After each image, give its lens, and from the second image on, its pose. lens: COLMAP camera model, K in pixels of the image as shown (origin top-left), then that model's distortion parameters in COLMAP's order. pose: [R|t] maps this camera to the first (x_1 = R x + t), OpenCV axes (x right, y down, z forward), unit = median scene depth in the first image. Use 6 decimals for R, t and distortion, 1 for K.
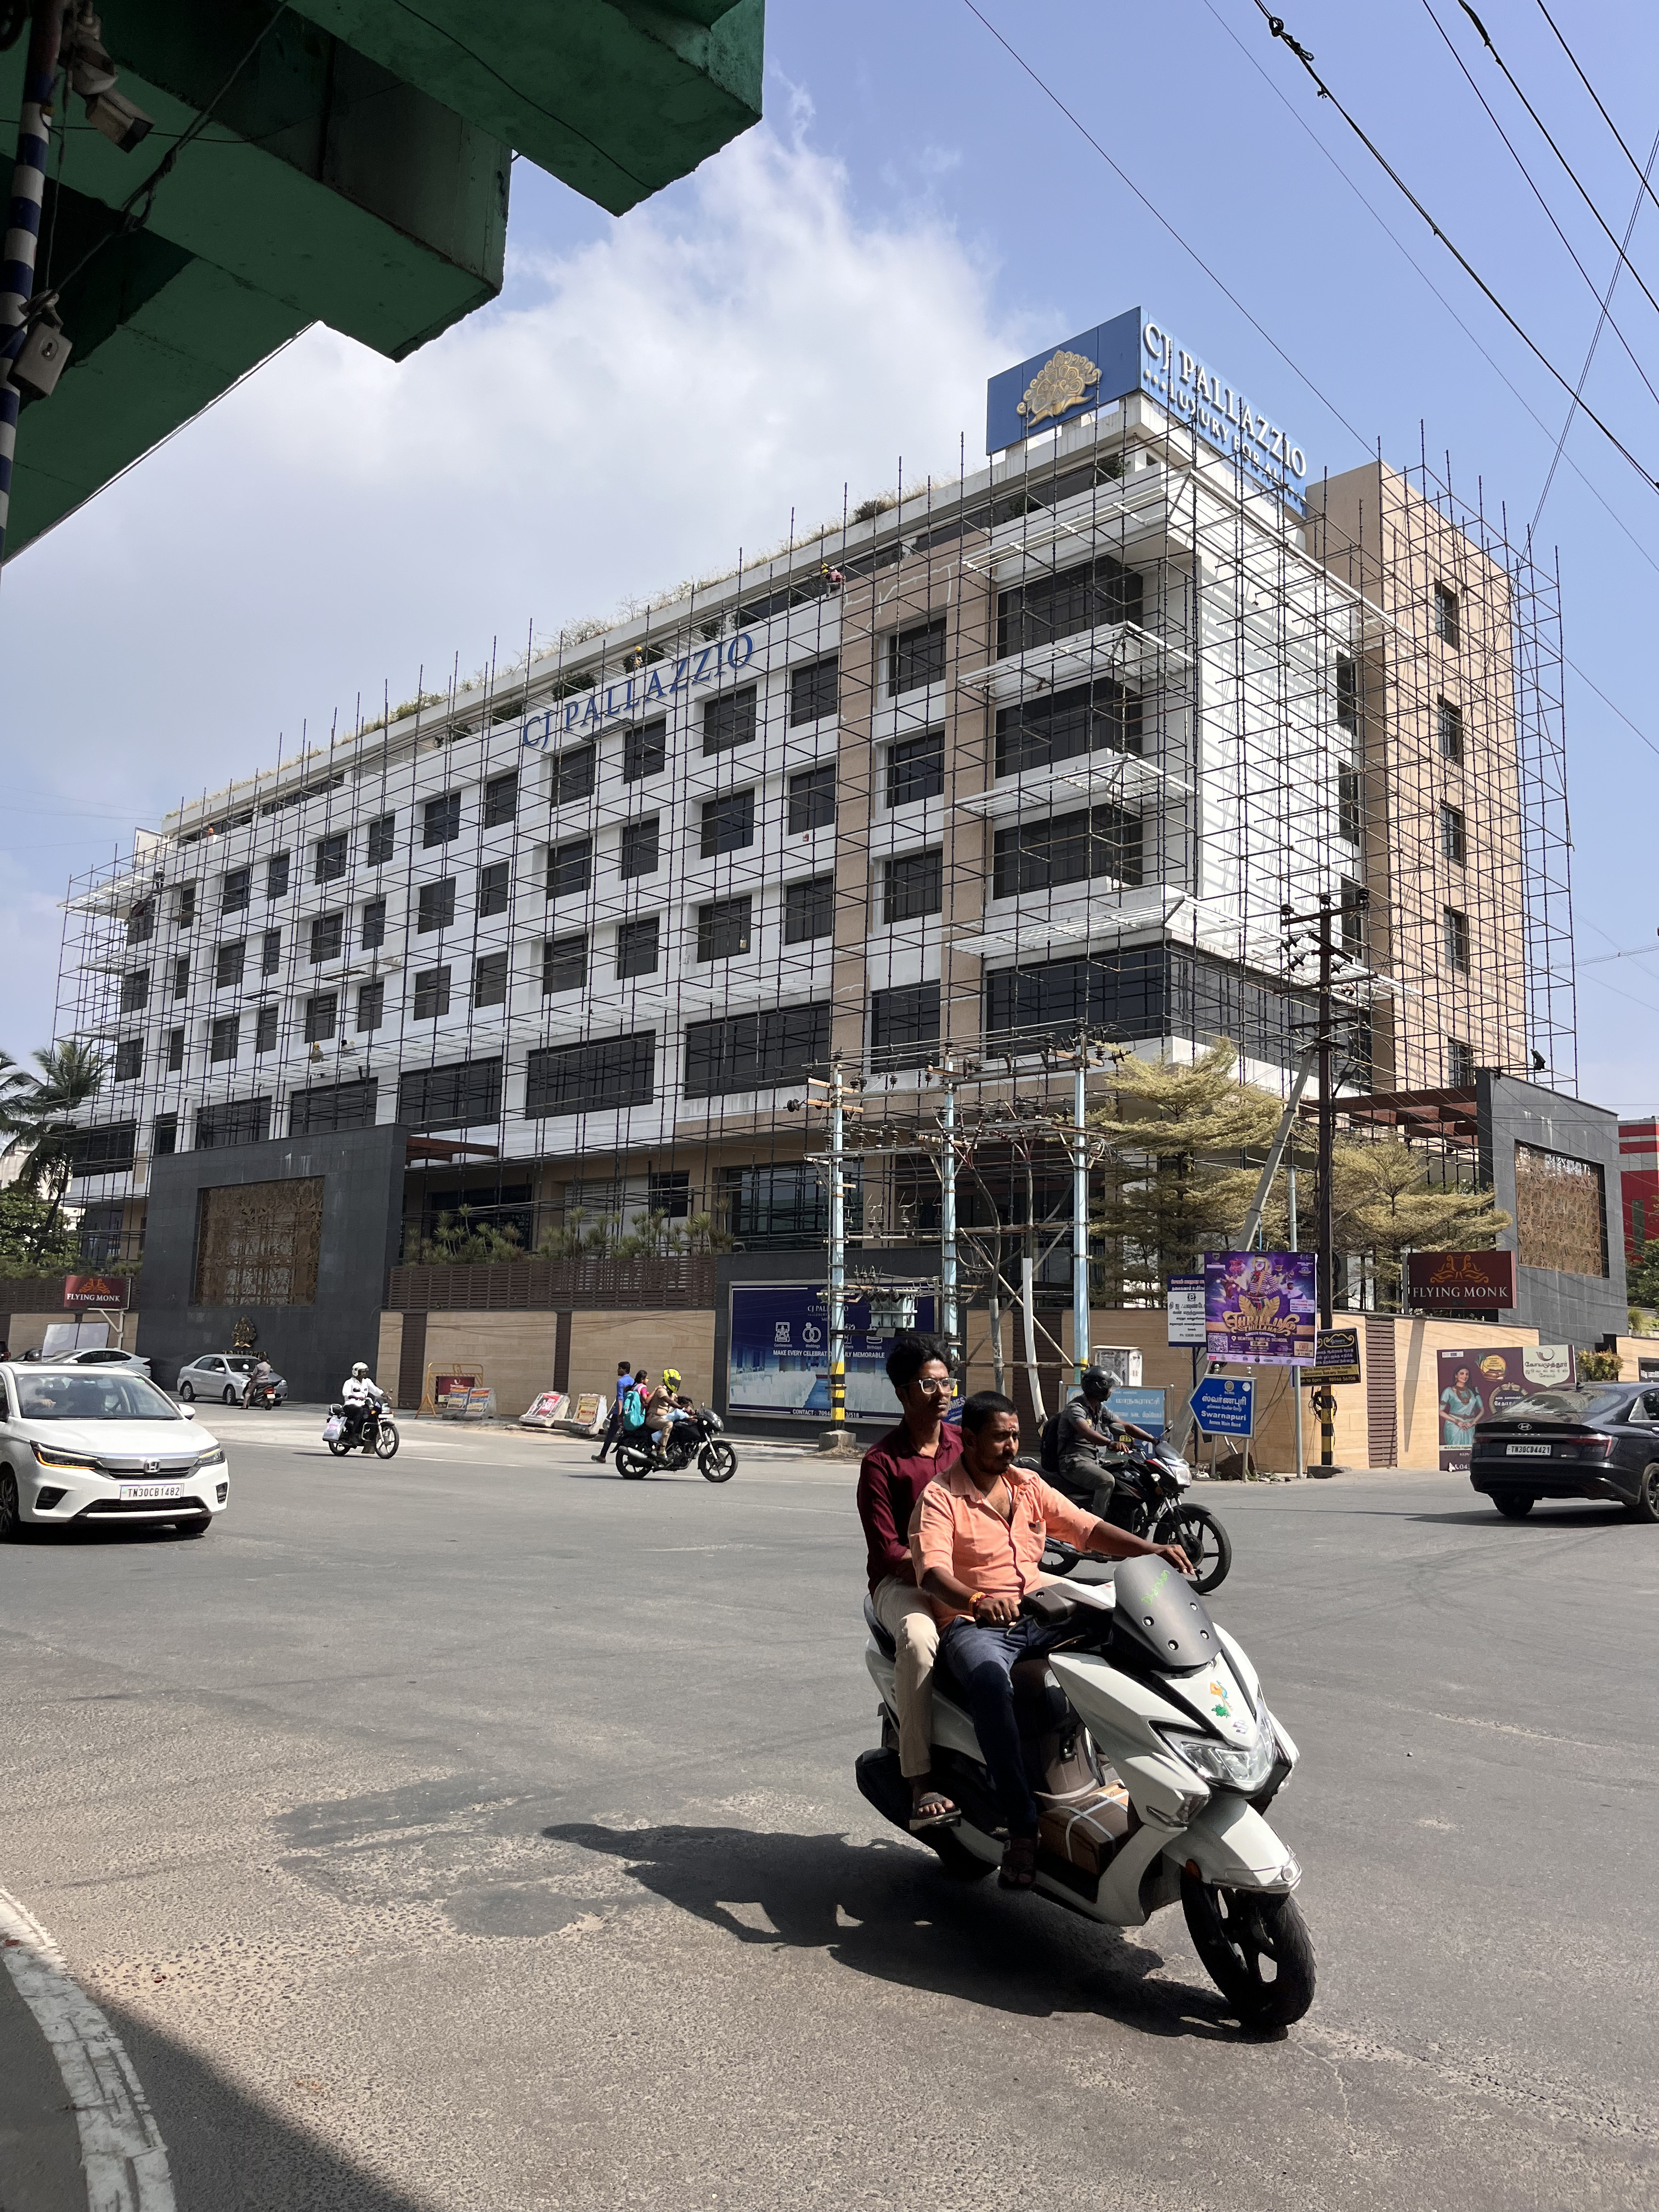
lens RADIAL K [[1618.6, 0, 911.6], [0, 1618.6, 1159.4], [0, 0, 1]] dist [0.069835, -0.000523]
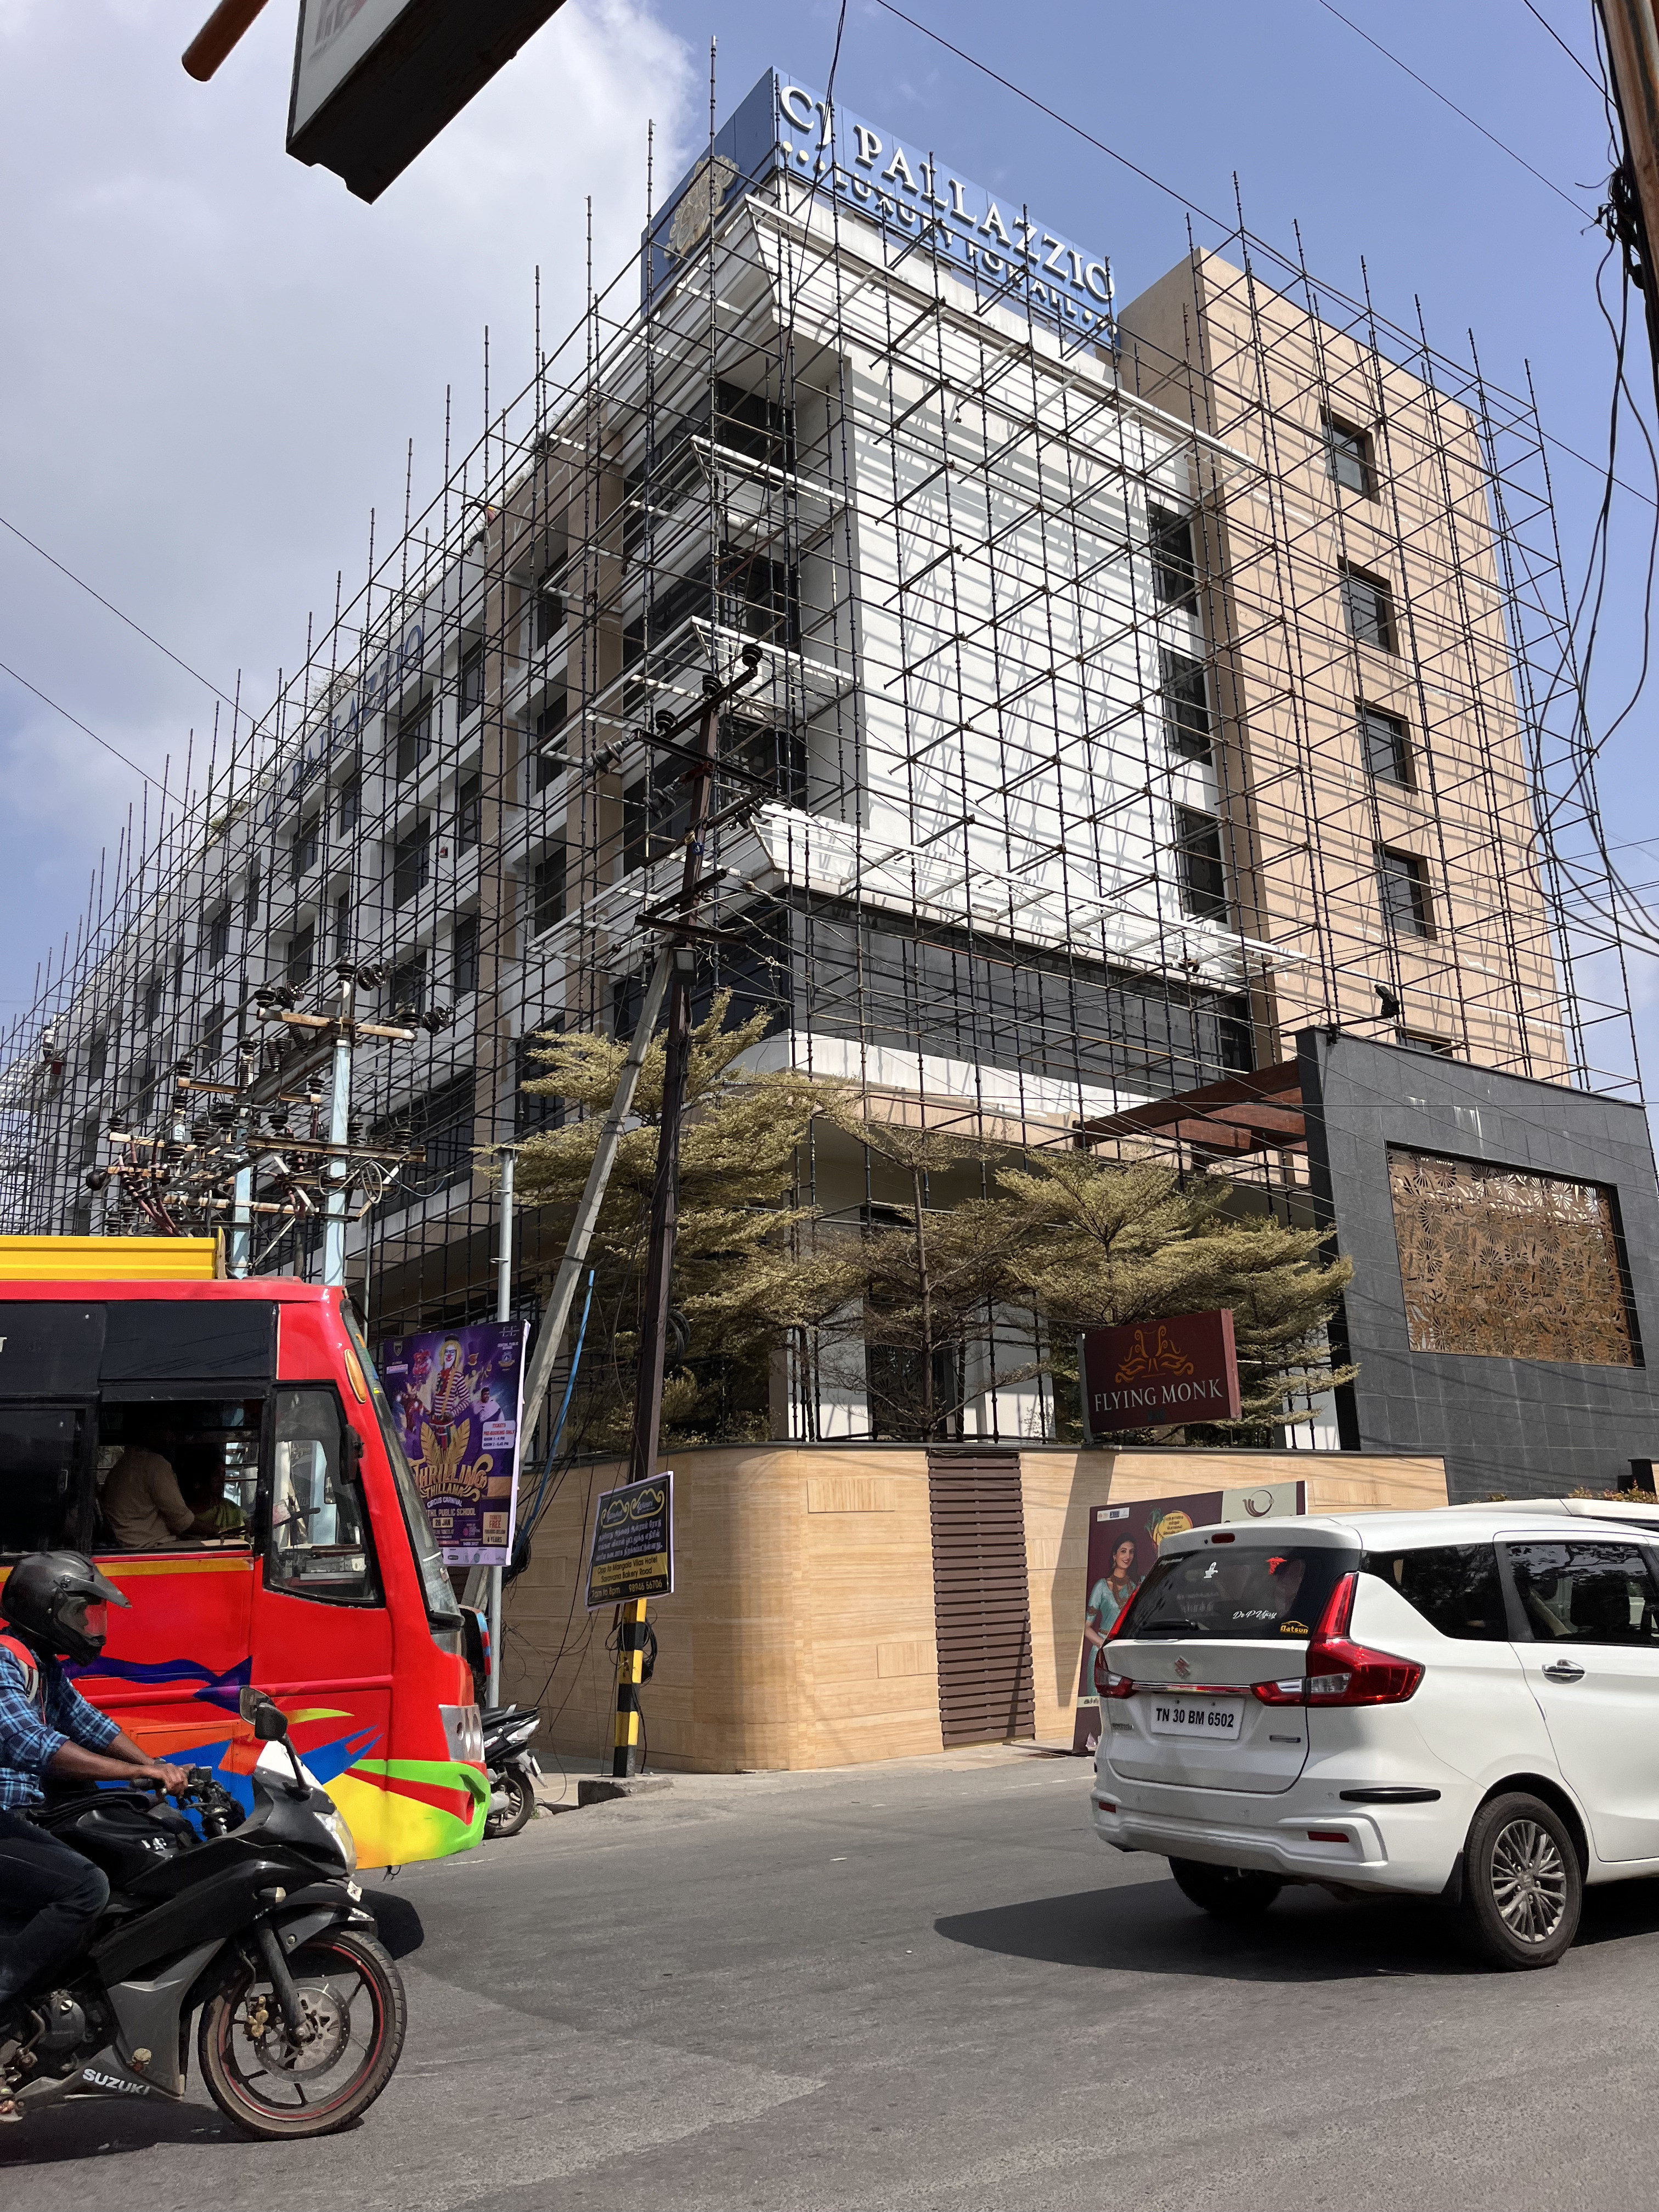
lens RADIAL K [[1618.6, 0, 911.6], [0, 1618.6, 1159.4], [0, 0, 1]] dist [0.069835, -0.000523]
pose [[0.976758, -0.097727, -0.190773, 0.247183], [0.075776, 0.989979, -0.119159, 0.041299], [0.200506, 0.101933, 0.974375, 0.300358]]
